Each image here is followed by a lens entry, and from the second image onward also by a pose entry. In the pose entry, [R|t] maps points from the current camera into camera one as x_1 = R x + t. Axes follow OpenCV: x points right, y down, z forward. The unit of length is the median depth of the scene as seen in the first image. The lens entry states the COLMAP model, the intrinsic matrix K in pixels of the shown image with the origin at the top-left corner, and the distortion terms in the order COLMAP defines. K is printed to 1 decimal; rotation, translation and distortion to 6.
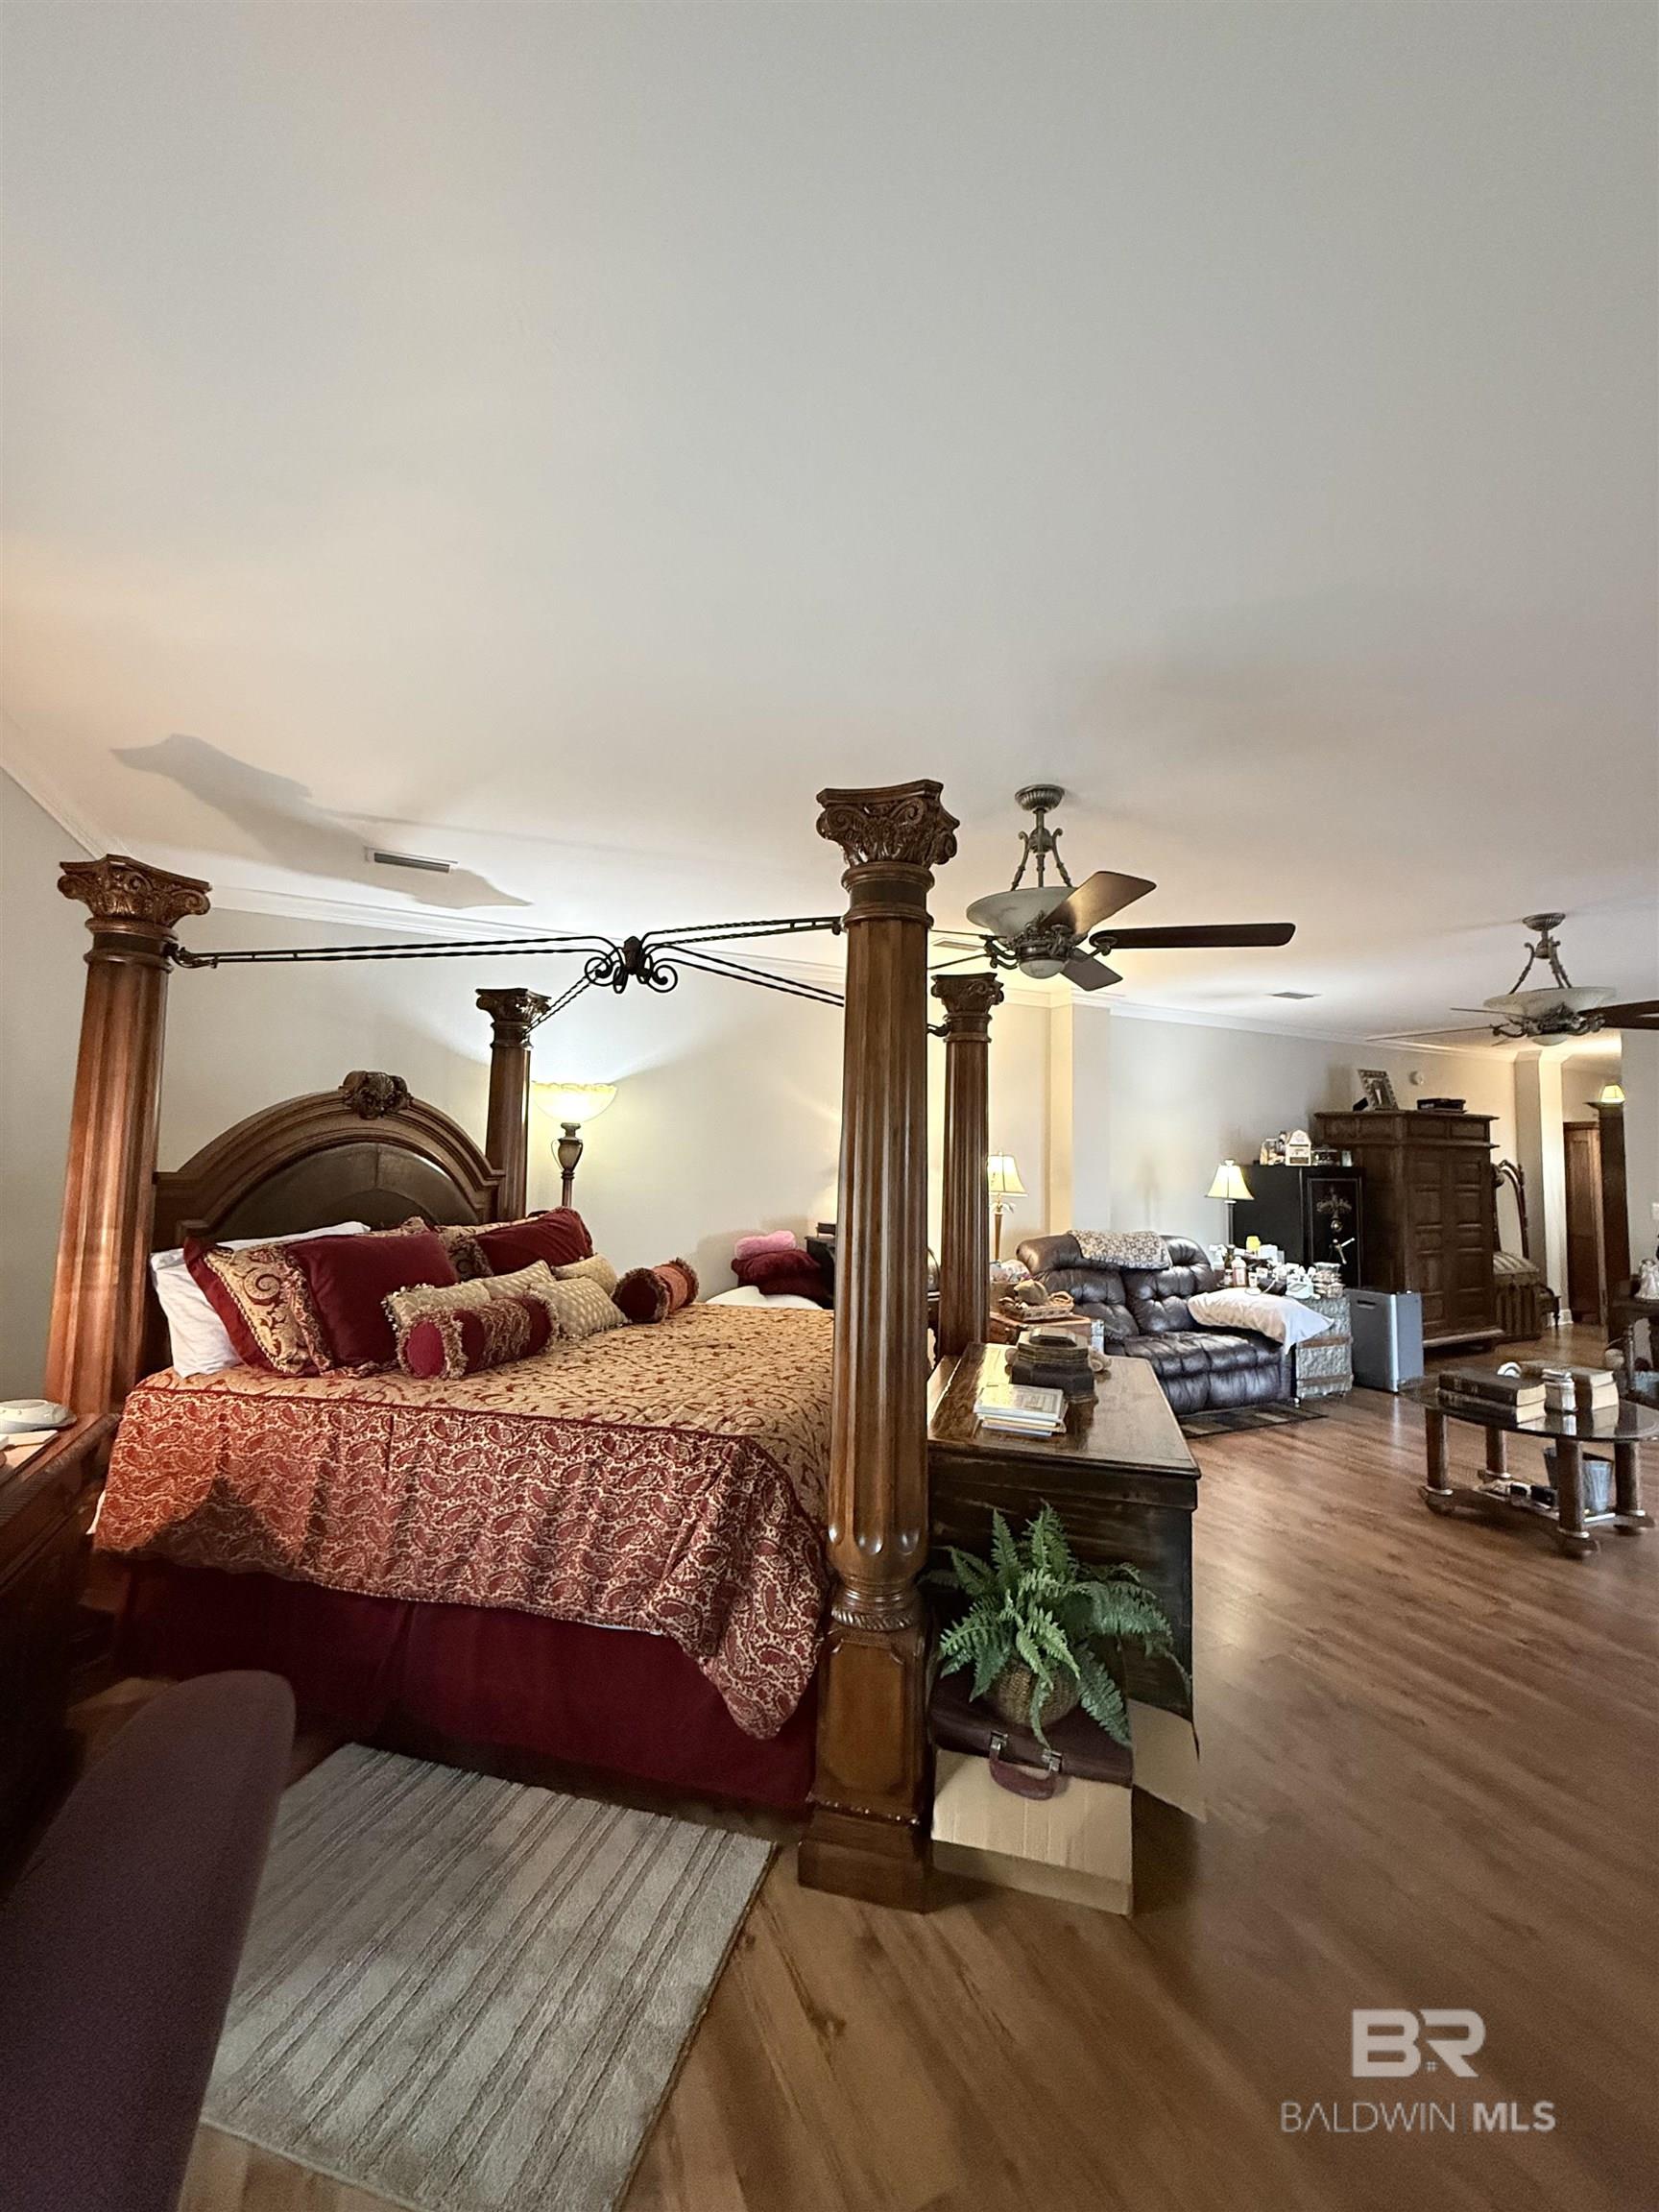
lens RADIAL K [[881.3, 0, 829.7], [0, 881.3, 1101.6], [0, 0, 1]] dist [-0.001564, 0.000722]
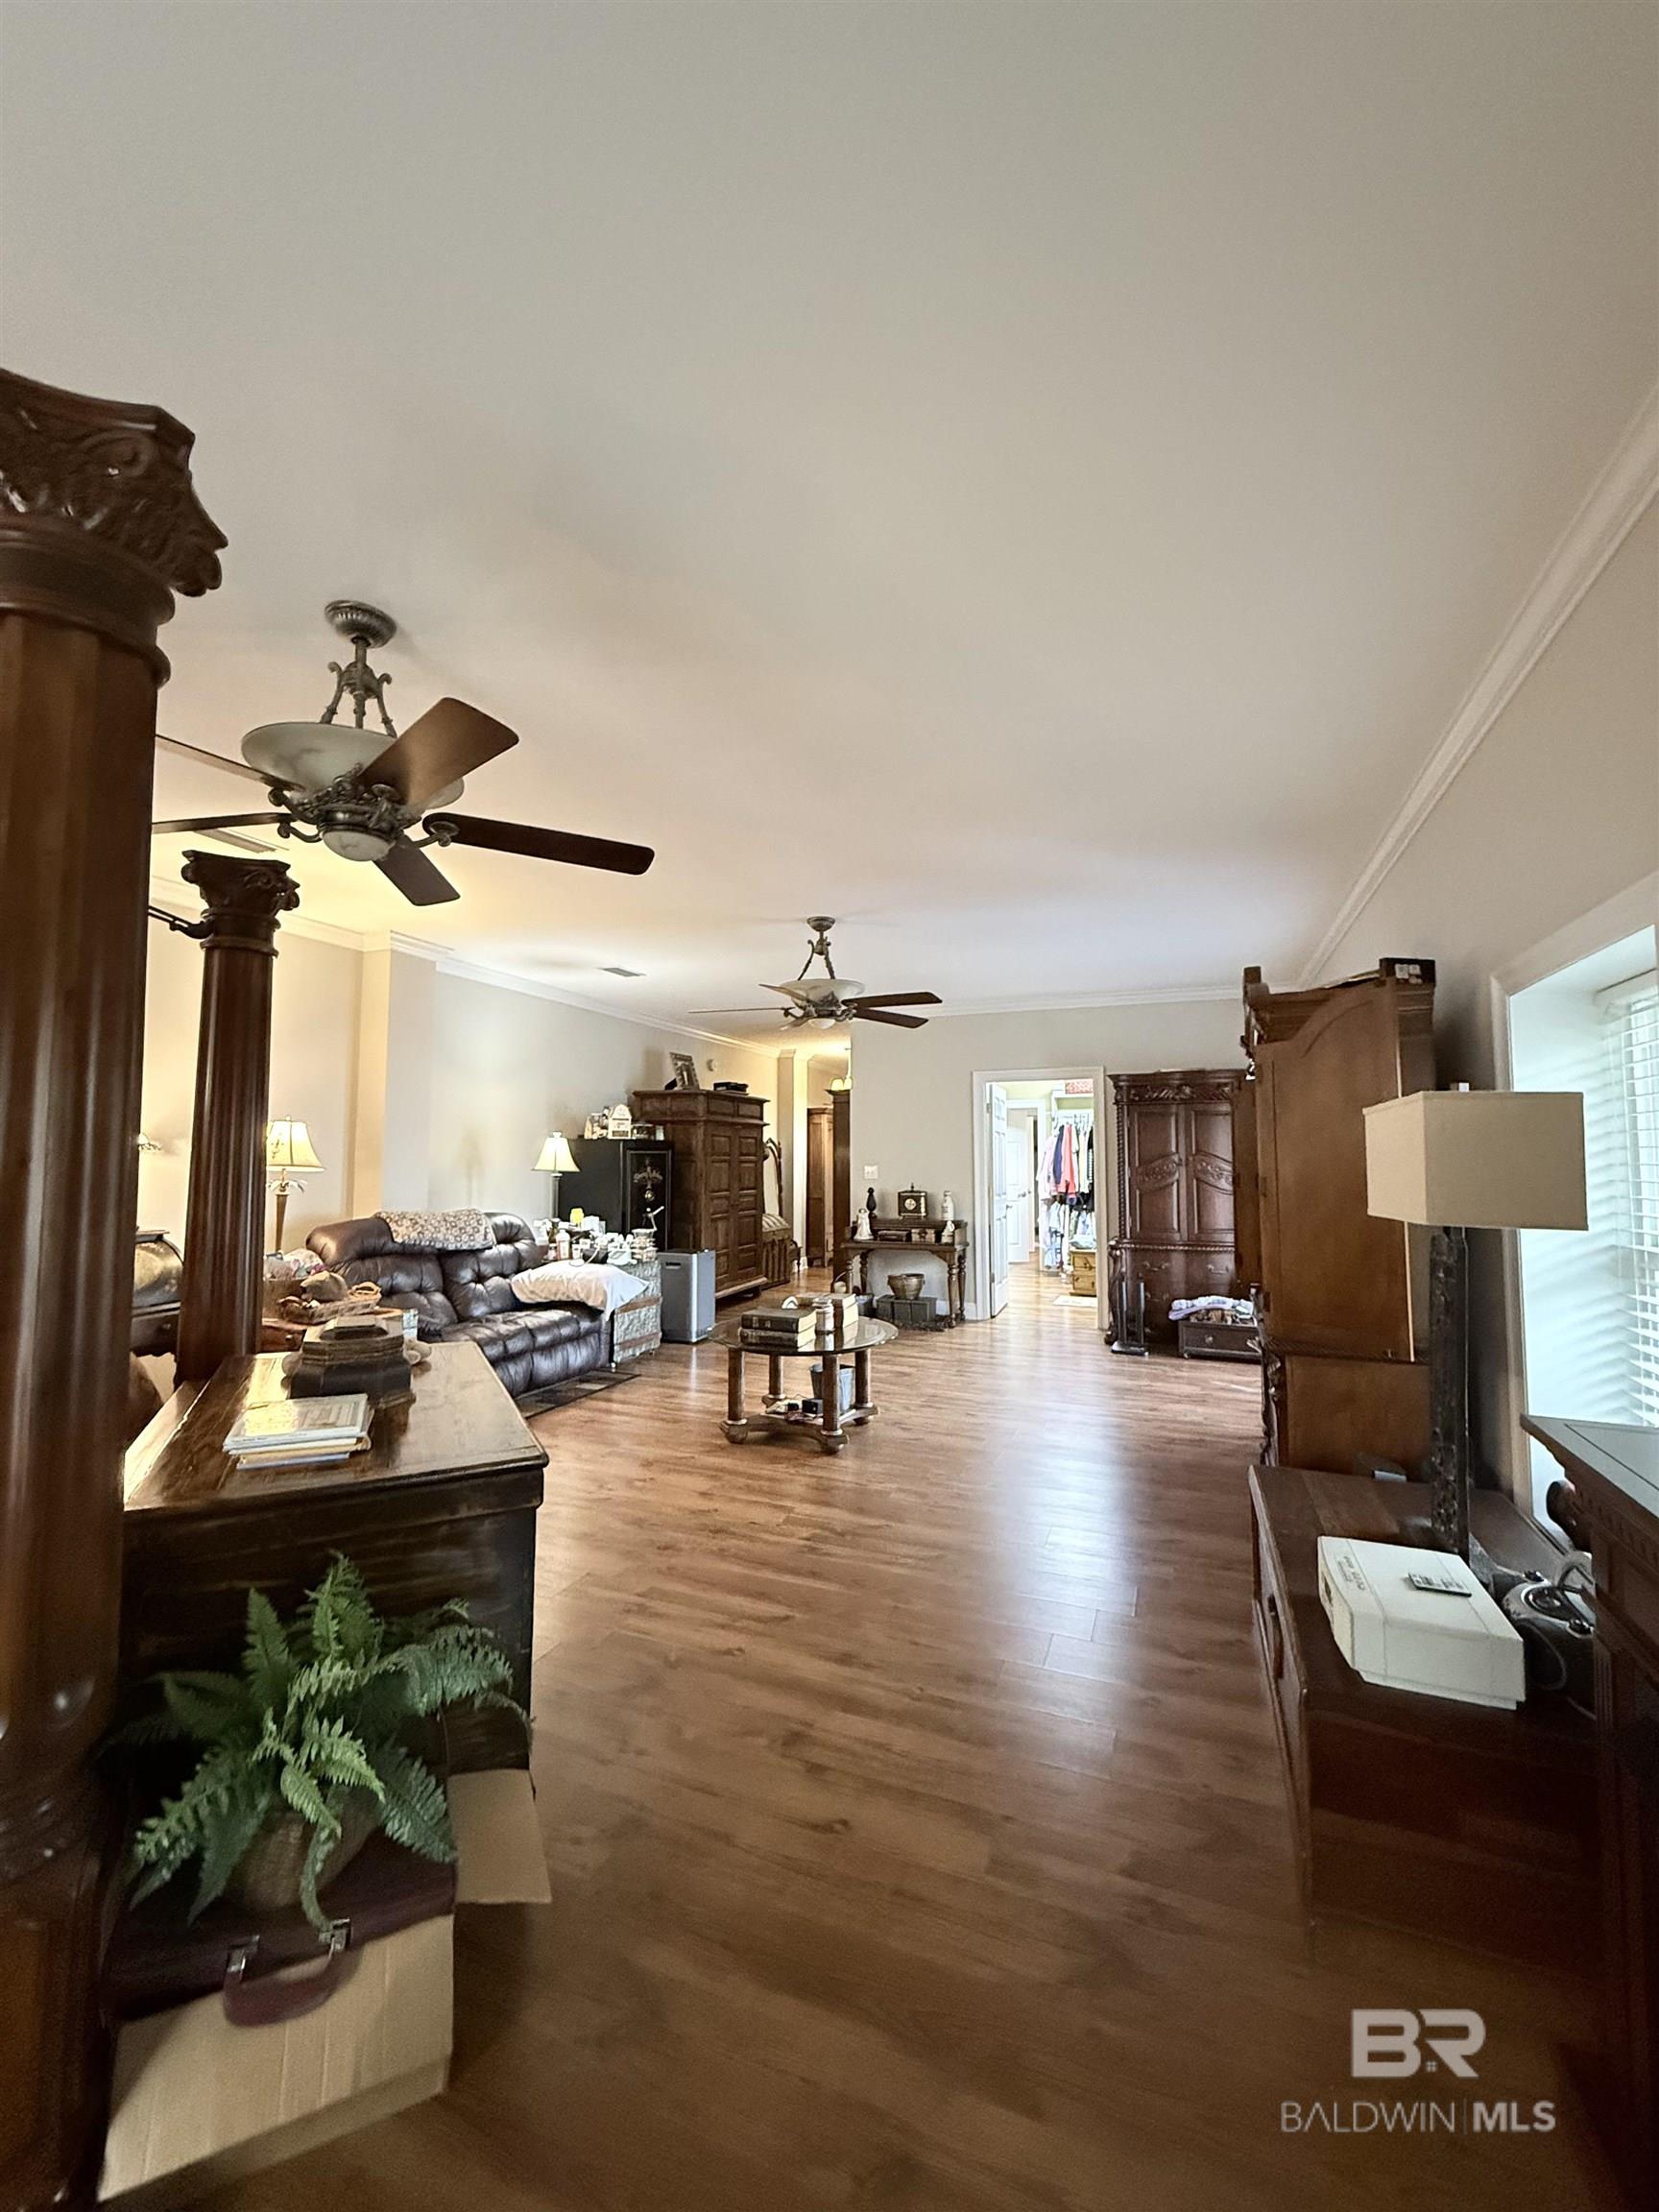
lens RADIAL K [[881.3, 0, 829.3], [0, 881.3, 1100.3], [0, 0, 1]] dist [-0.001564, 0.000722]
pose [[0.738979, 0.028610, 0.673121, 0.035884], [-0.032730, 0.999443, -0.006547, 0.058625], [-0.672933, -0.017194, 0.739504, 0.154314]]
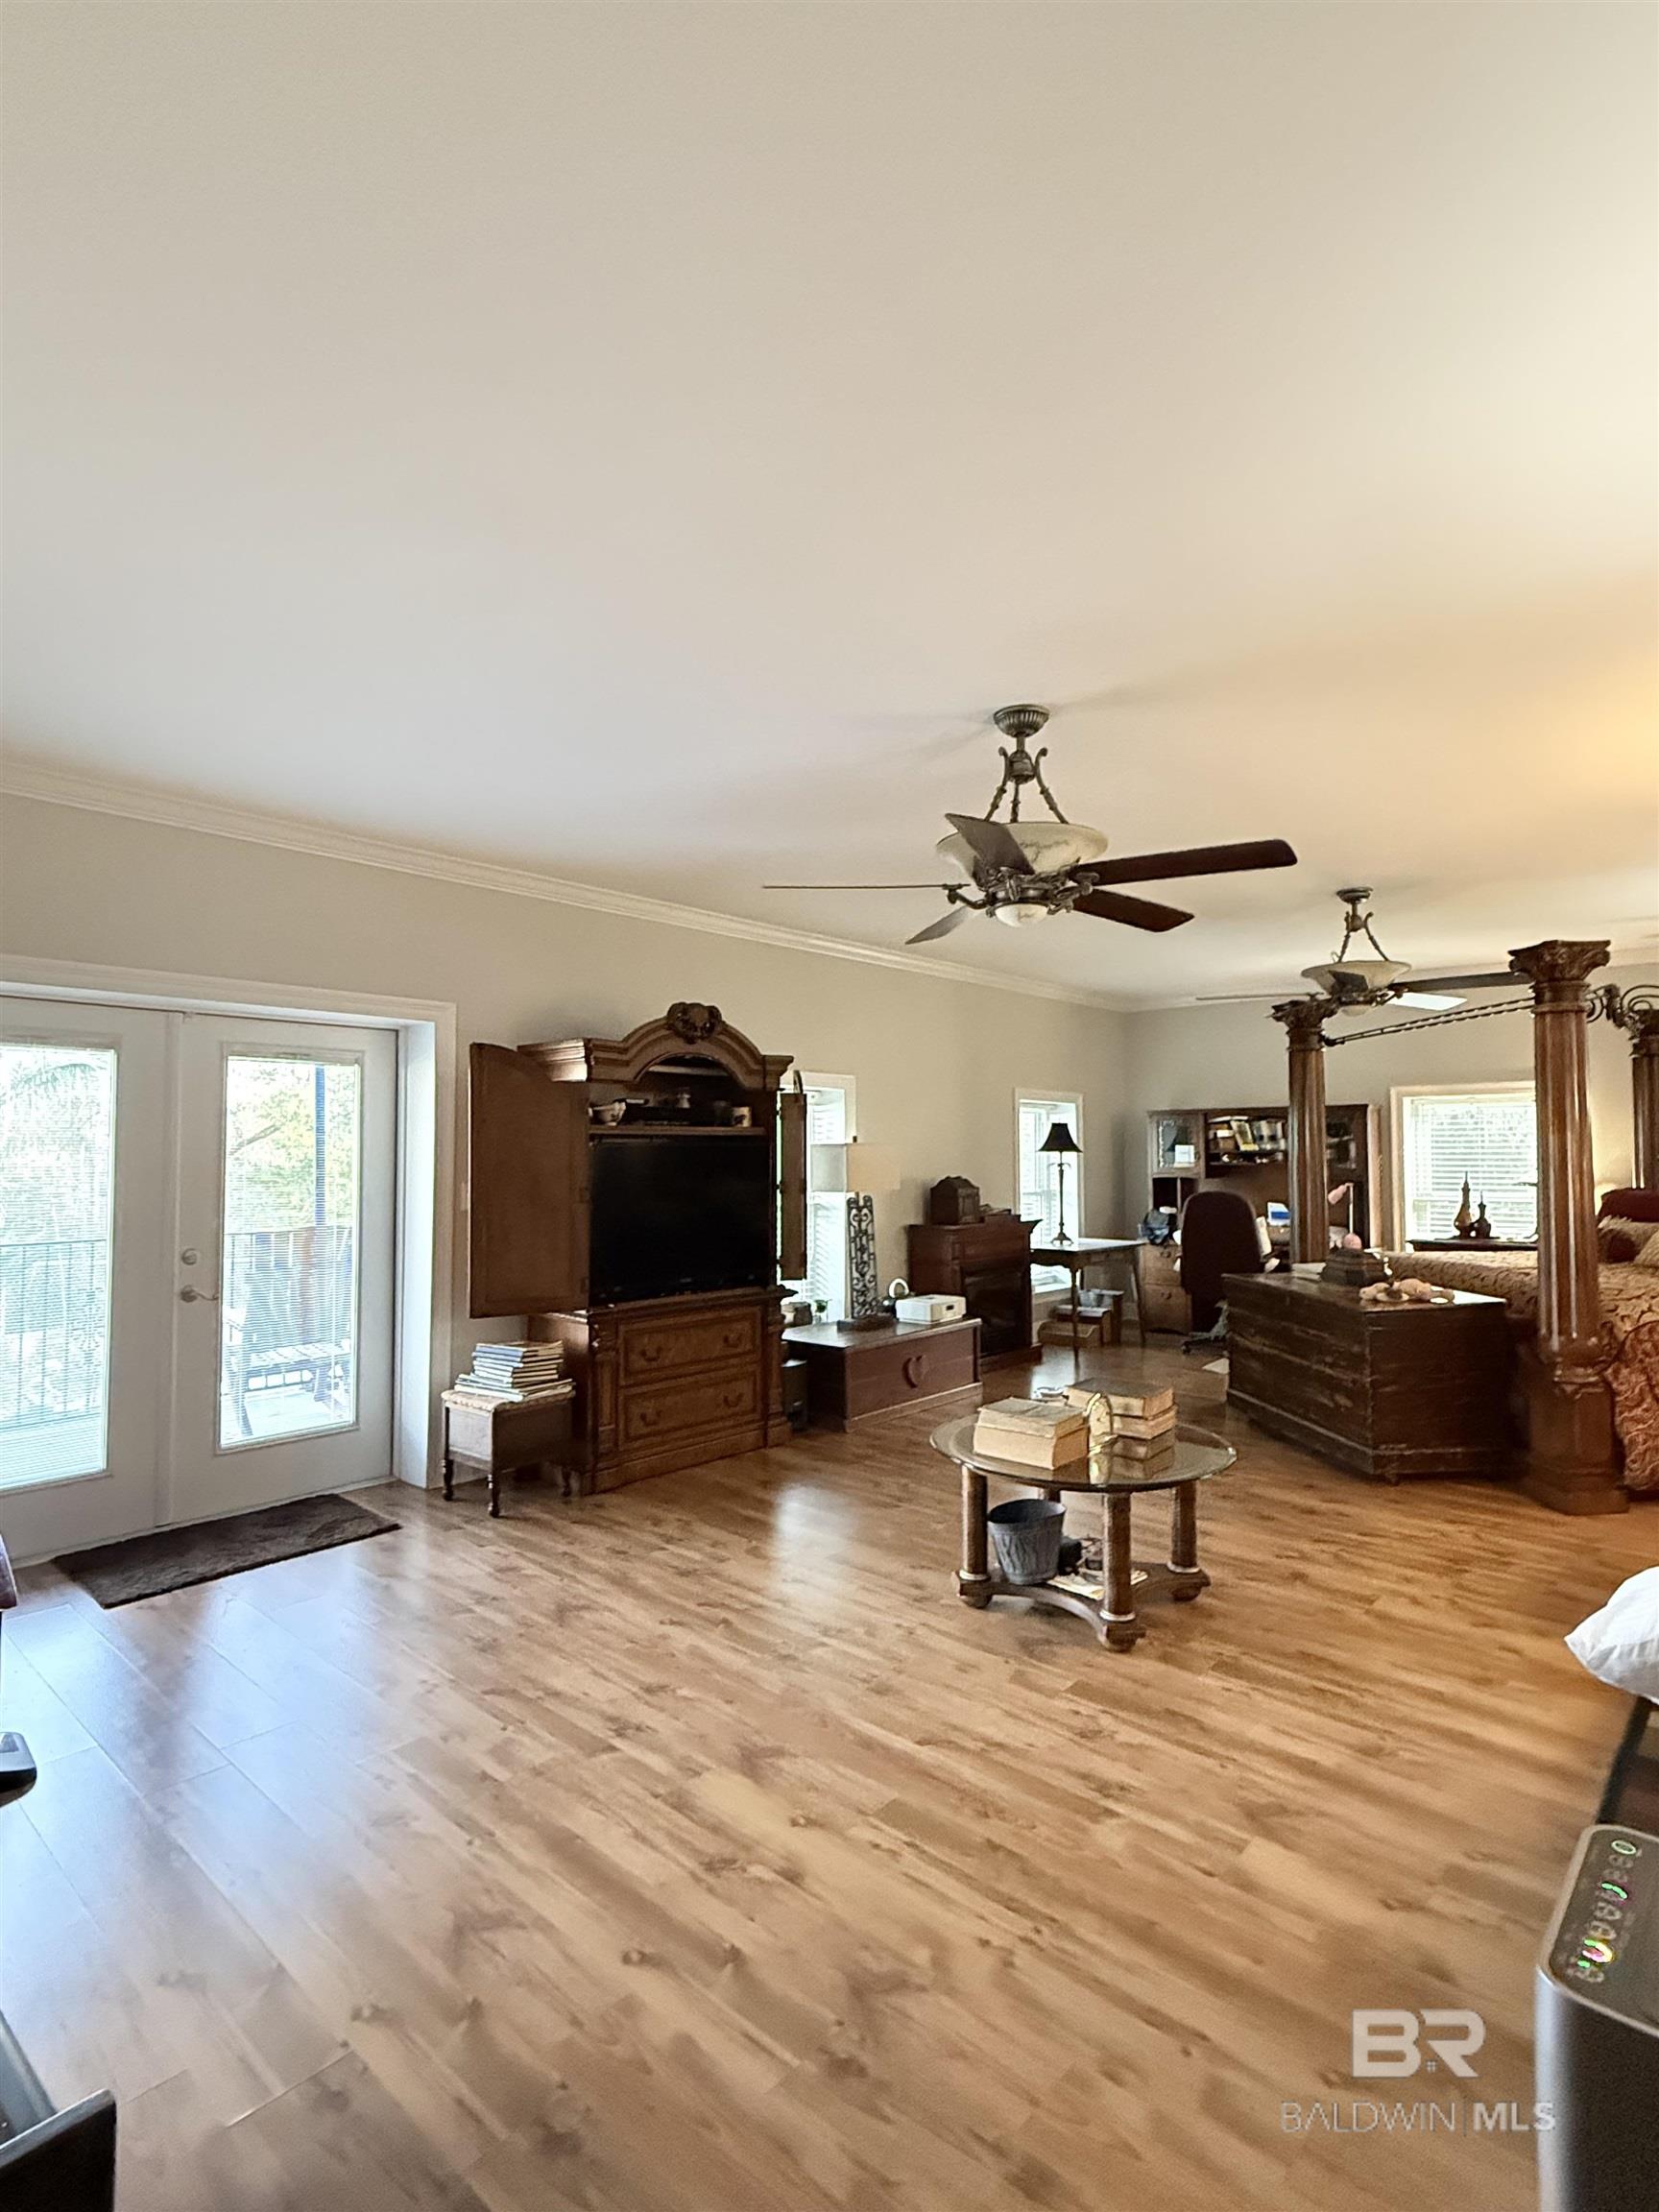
lens RADIAL K [[1108.1, 0, 835.4], [0, 1108.1, 1115.1], [0, 0, 1]] dist [-0.003241, 0.000419]
pose [[-0.921153, -0.029177, -0.388105, 1.791700], [0.010134, 0.995050, -0.098860, 0.205678], [0.389068, -0.094998, -0.916298, 2.383393]]
